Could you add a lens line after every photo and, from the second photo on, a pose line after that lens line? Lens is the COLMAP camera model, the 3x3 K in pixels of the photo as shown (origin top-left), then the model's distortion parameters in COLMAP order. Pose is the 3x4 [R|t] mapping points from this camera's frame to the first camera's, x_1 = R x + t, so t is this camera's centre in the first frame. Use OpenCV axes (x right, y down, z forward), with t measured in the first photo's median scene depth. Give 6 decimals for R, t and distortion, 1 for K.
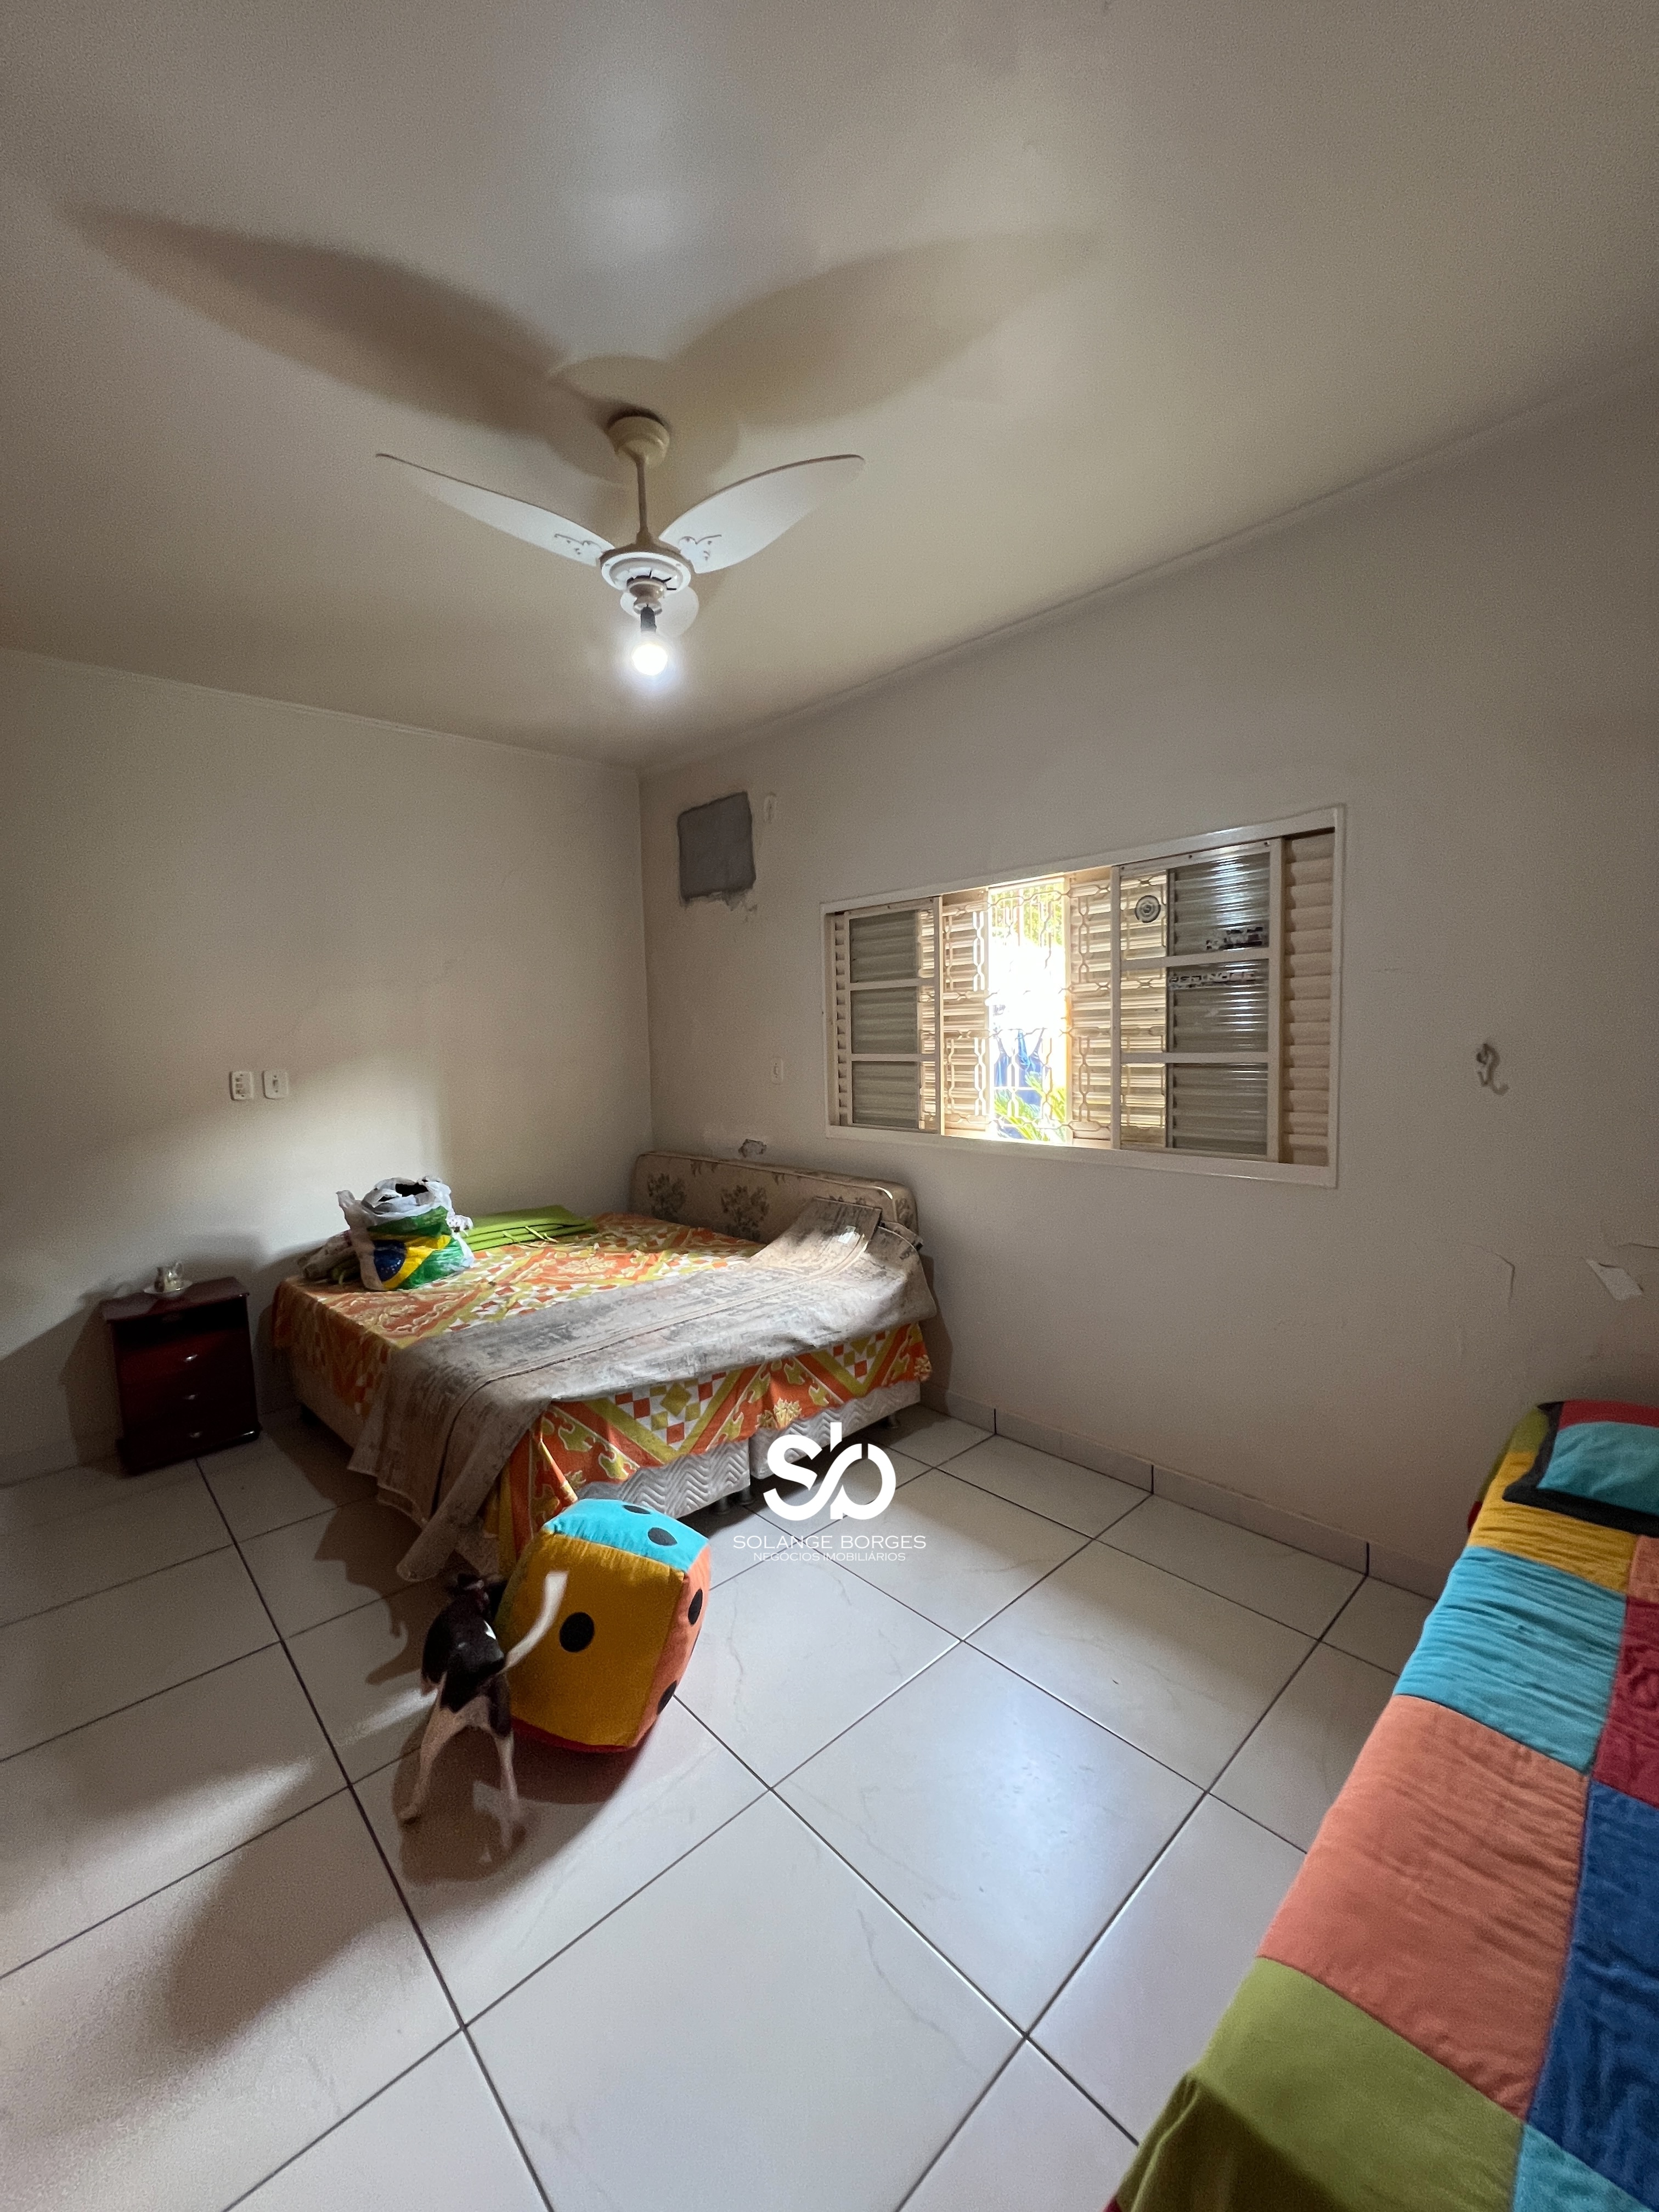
lens RADIAL K [[888.9, 0, 830.0], [0, 888.9, 1100.8], [0, 0, 1]] dist [0.000125, -0.000111]
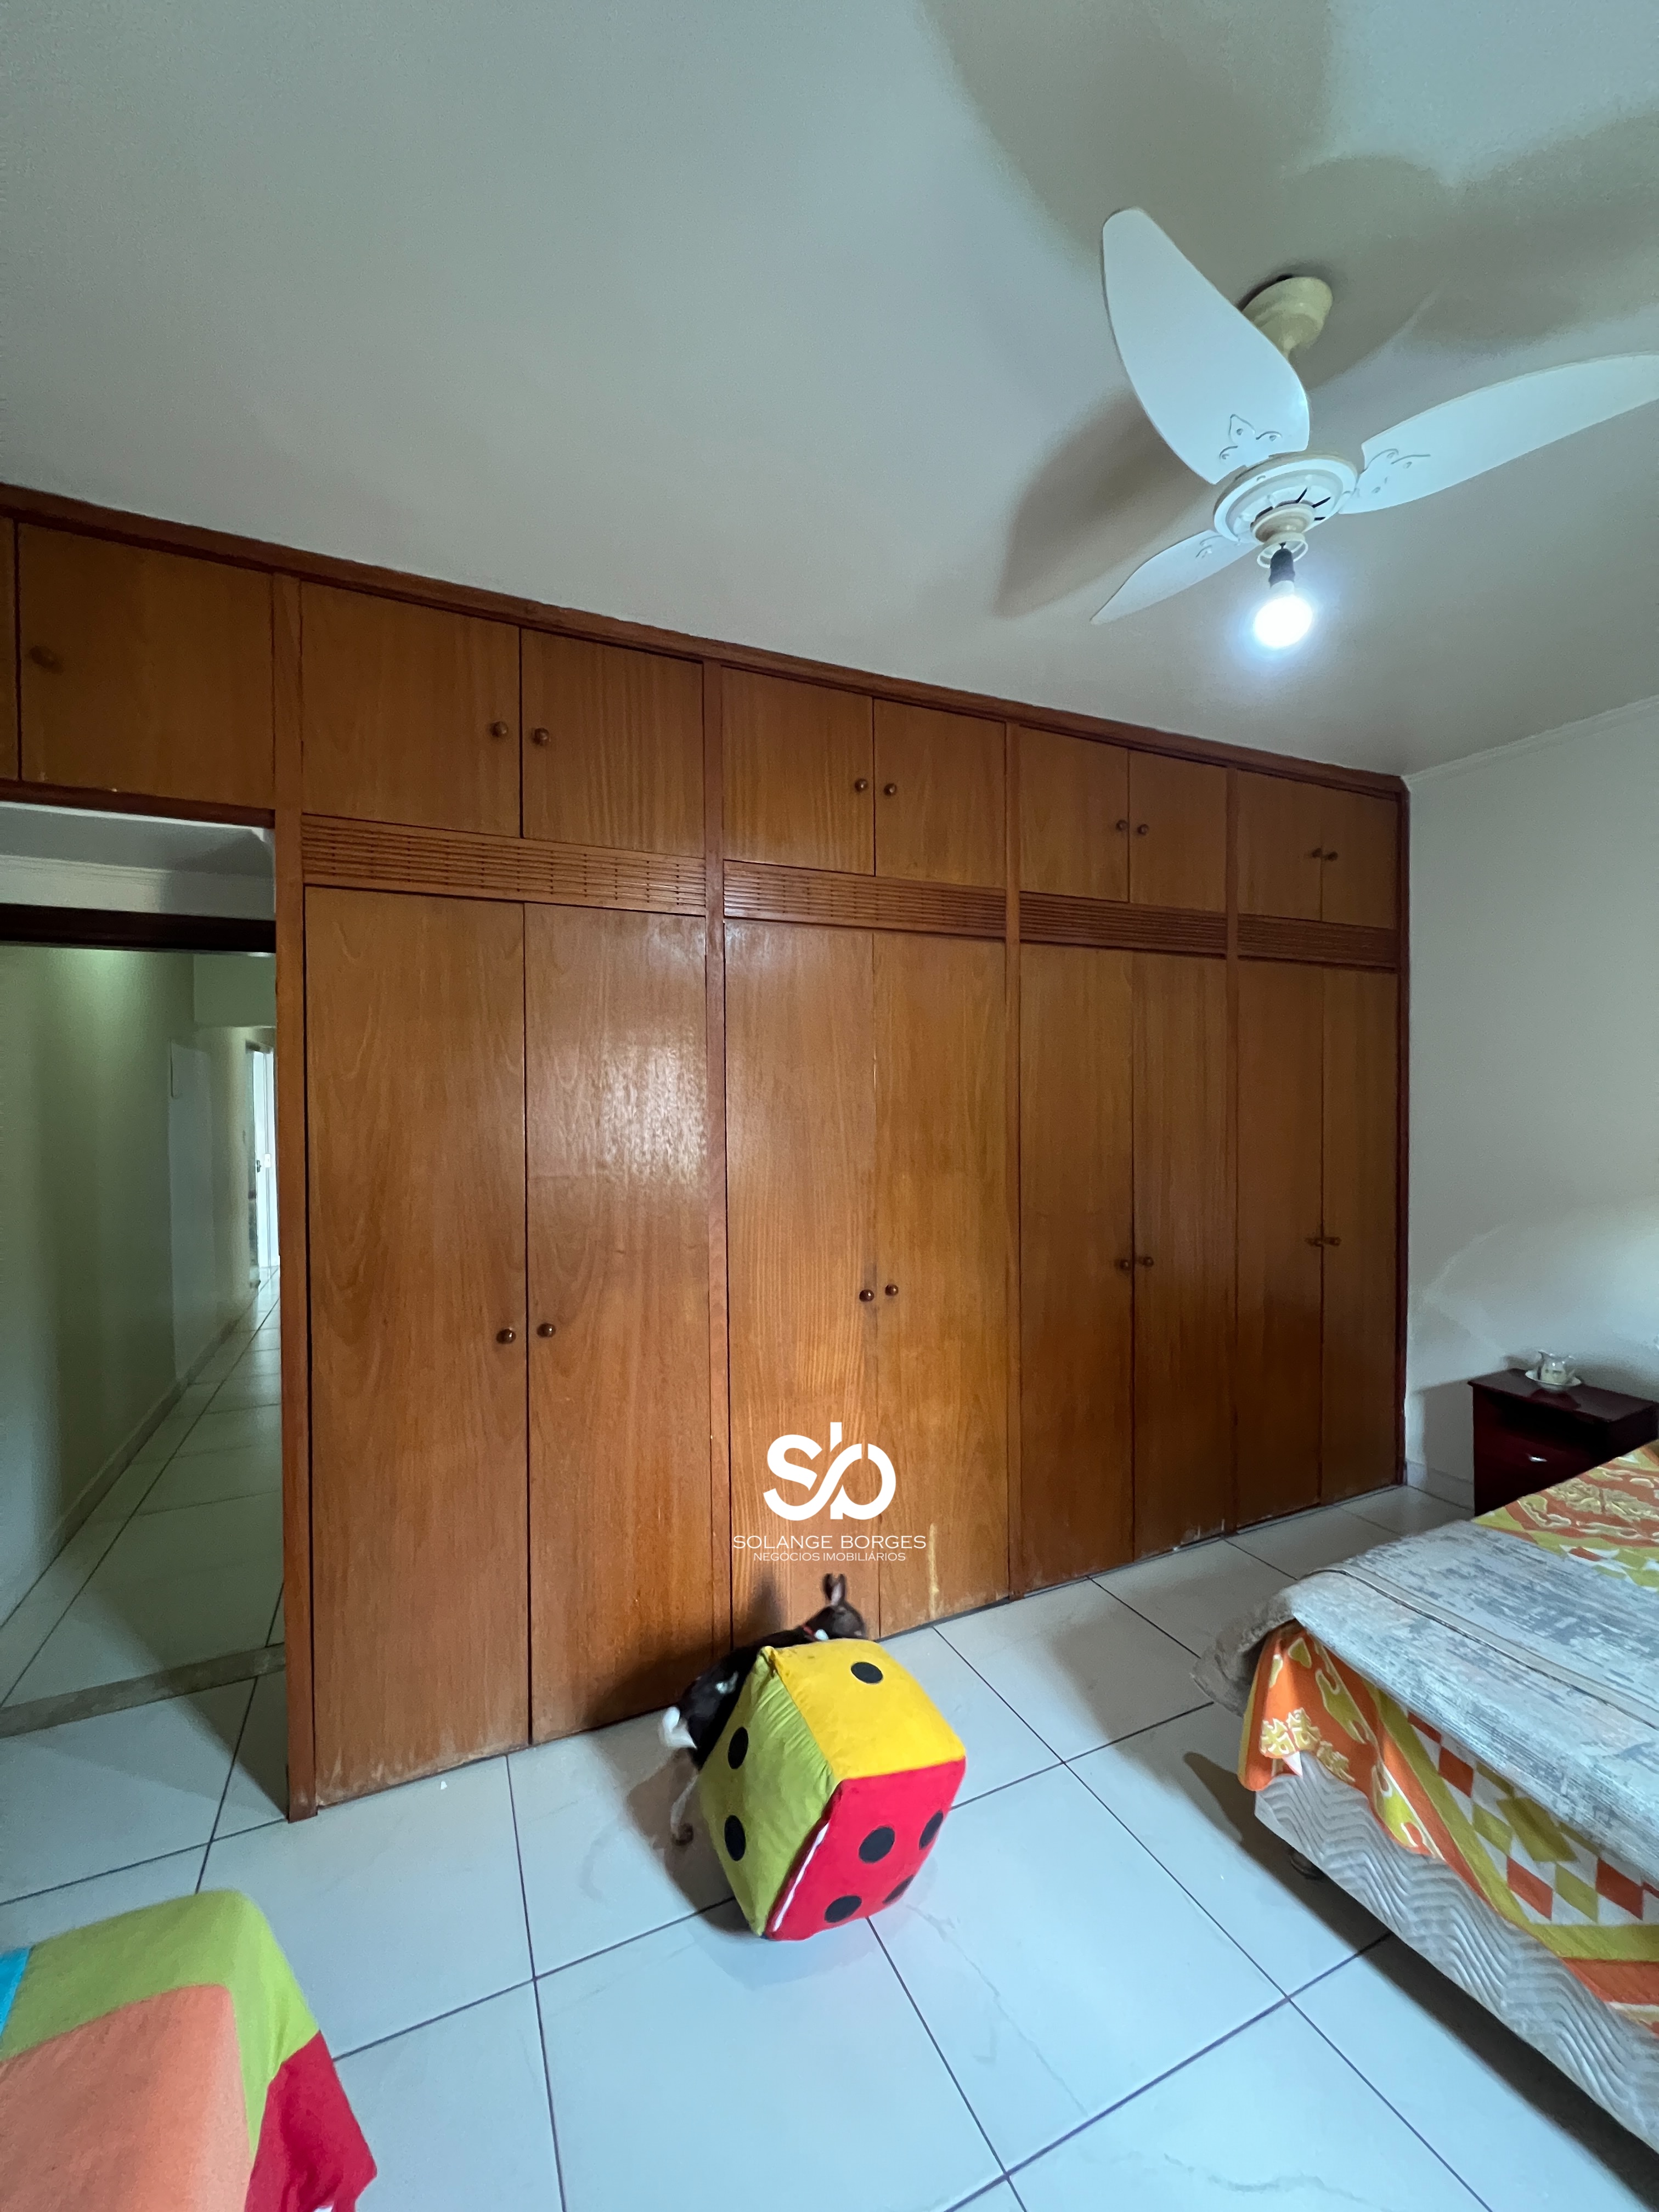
lens RADIAL K [[888.9, 0, 831.0], [0, 888.9, 1107.3], [0, 0, 1]] dist [0.000125, -0.000111]
pose [[-0.317039, 0.048536, -0.947170, 0.449984], [-0.066709, 0.995075, 0.073320, -0.112585], [0.946063, 0.086430, -0.312240, 0.715585]]
